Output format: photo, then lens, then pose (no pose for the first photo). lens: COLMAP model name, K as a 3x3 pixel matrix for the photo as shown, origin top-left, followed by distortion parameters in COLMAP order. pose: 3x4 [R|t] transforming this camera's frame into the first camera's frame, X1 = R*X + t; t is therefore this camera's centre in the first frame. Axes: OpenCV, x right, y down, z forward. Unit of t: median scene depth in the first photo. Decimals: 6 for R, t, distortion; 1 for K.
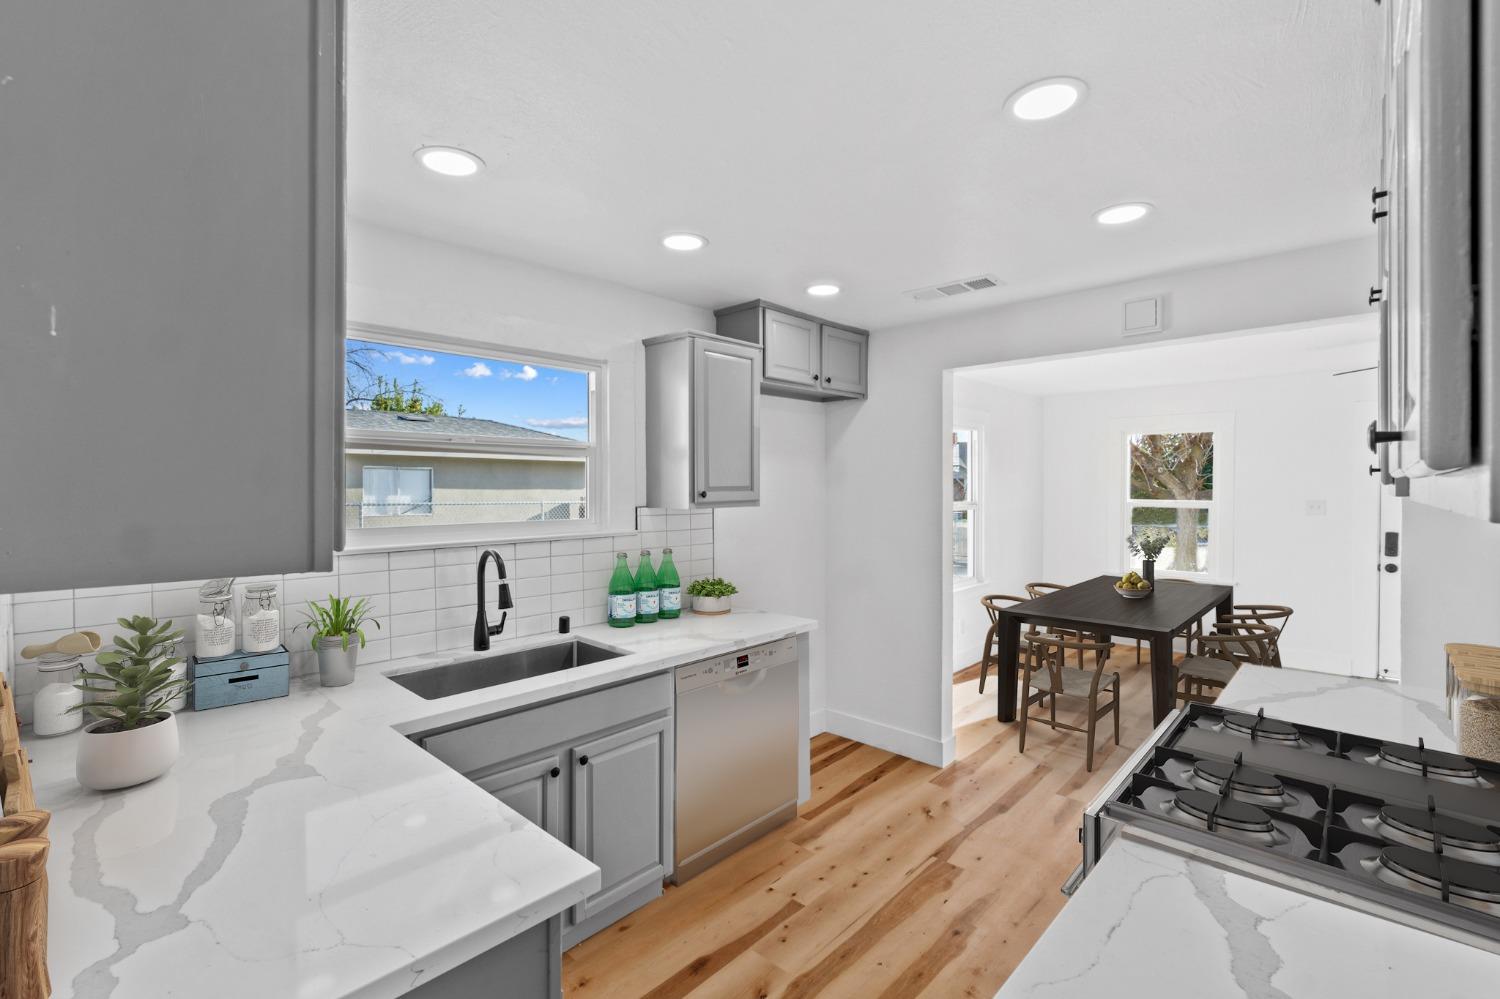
lens RADIAL K [[641.5, 0, 756.0], [0, 641.5, 497.7], [0, 0, 1]] dist [-0.002208, -0.000010]
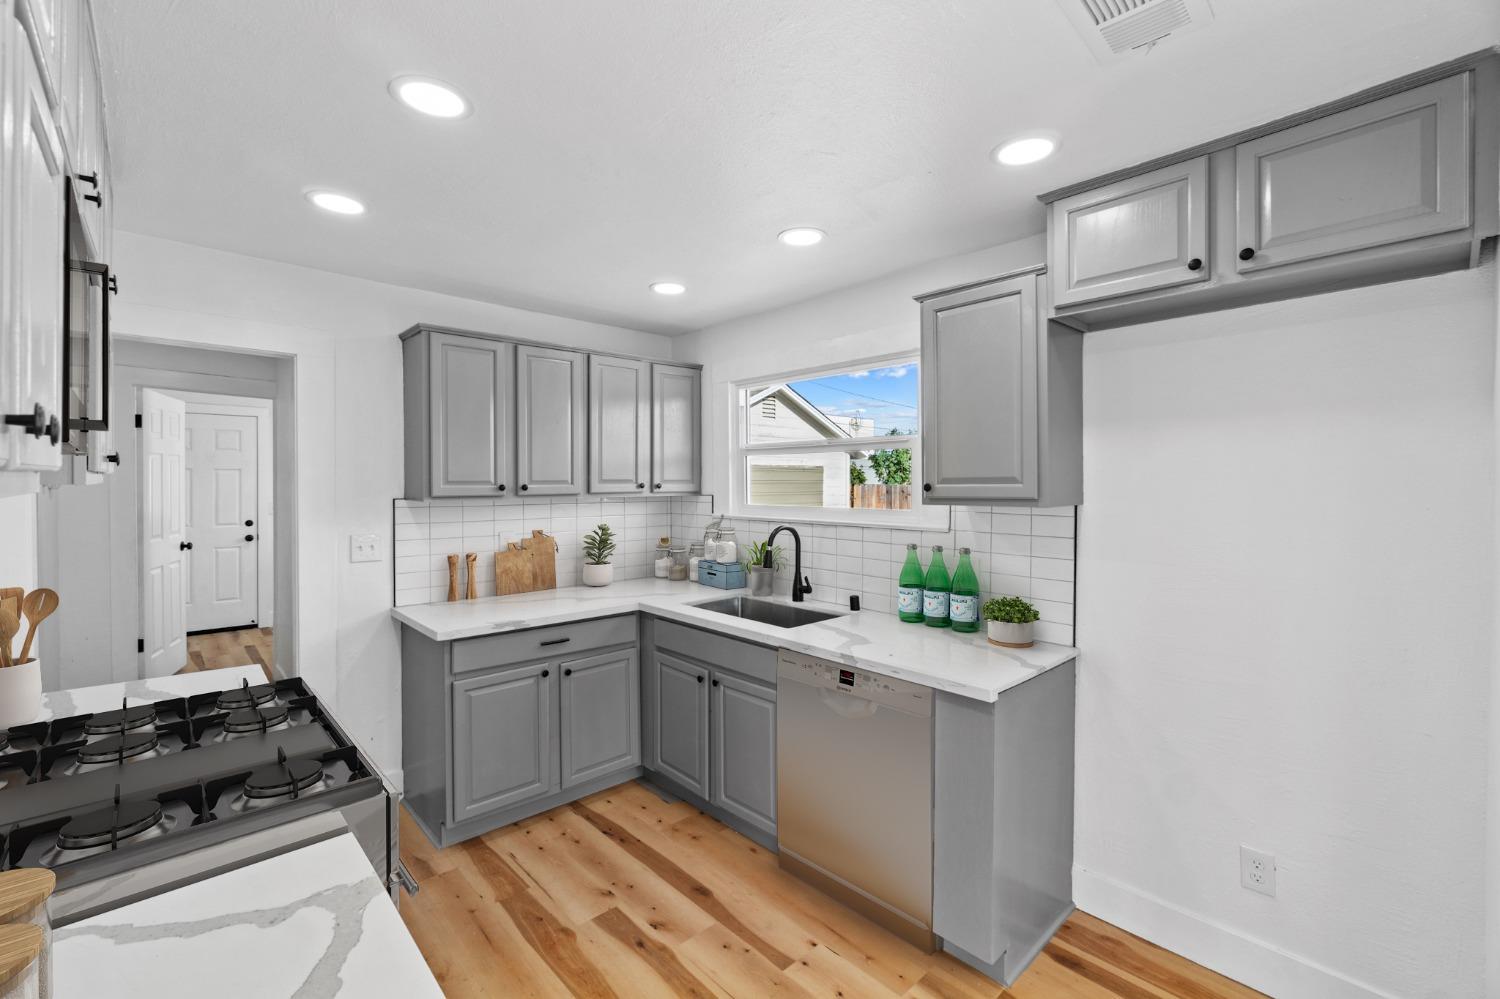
lens RADIAL K [[638.4, 0, 744.7], [0, 638.4, 478.1], [0, 0, 1]] dist [0.001509, 0.000090]
pose [[-0.073987, -0.006621, -0.997237, 0.874803], [0.003039, 0.999972, -0.006864, -0.008188], [0.997255, -0.003539, -0.073964, 0.957289]]
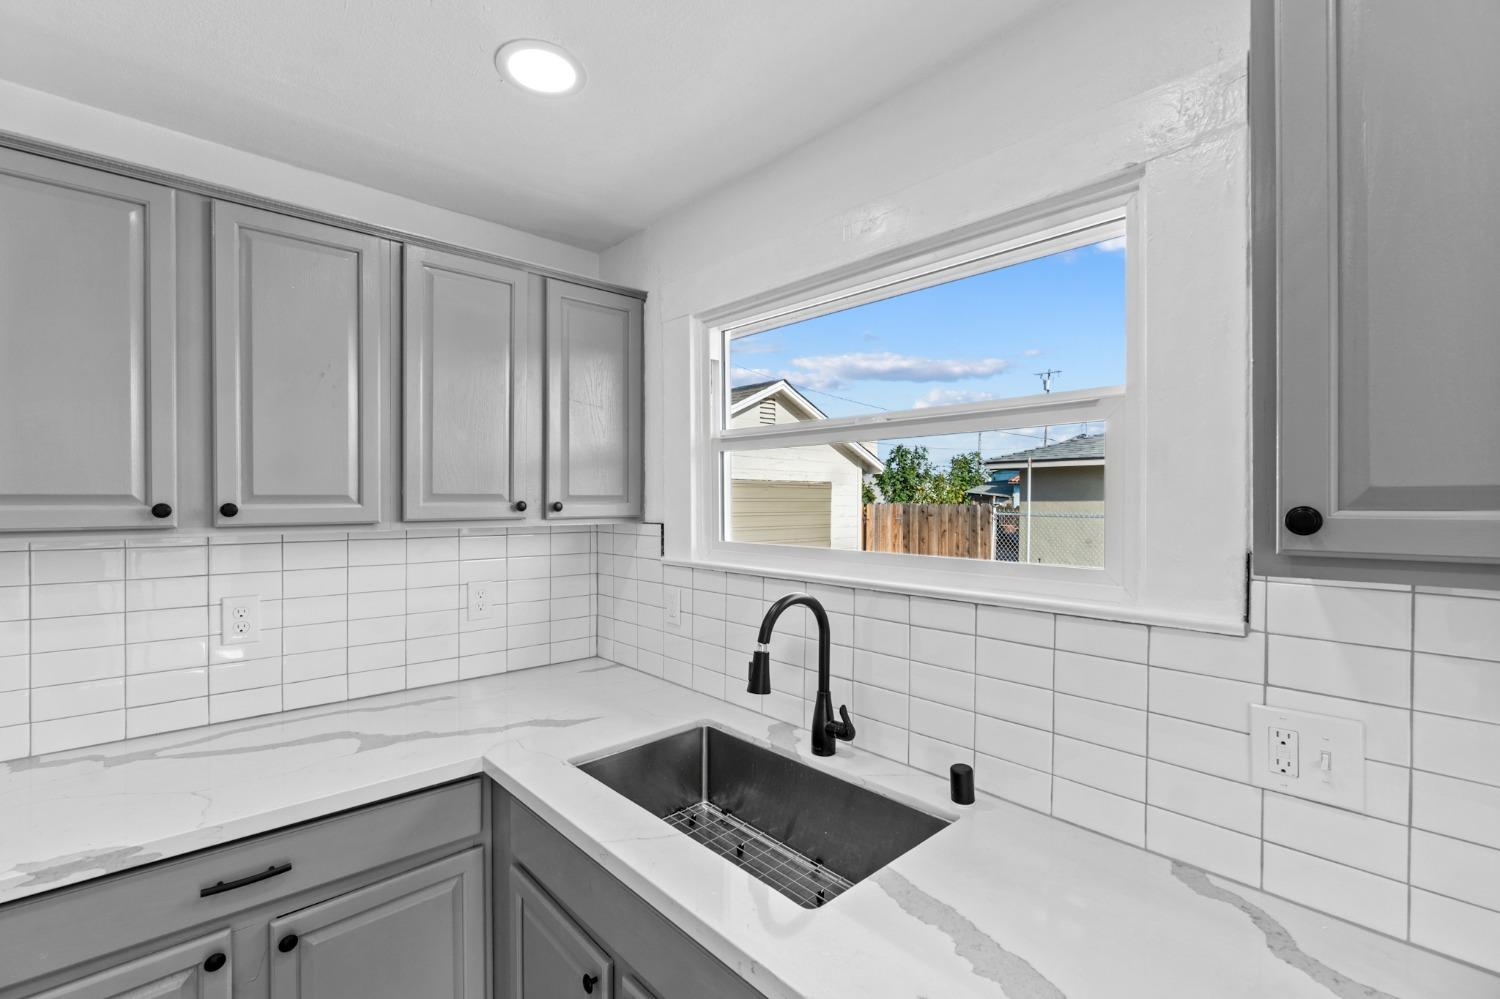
lens RADIAL K [[639.8, 0, 707.7], [0, 639.8, 499.0], [0, 0, 1]] dist [-0.000585, 0.000005]
pose [[-0.129389, -0.002525, -0.991591, 0.196547], [-0.000953, 0.999997, -0.002422, -0.008441], [0.991593, 0.000631, -0.129391, 0.937670]]
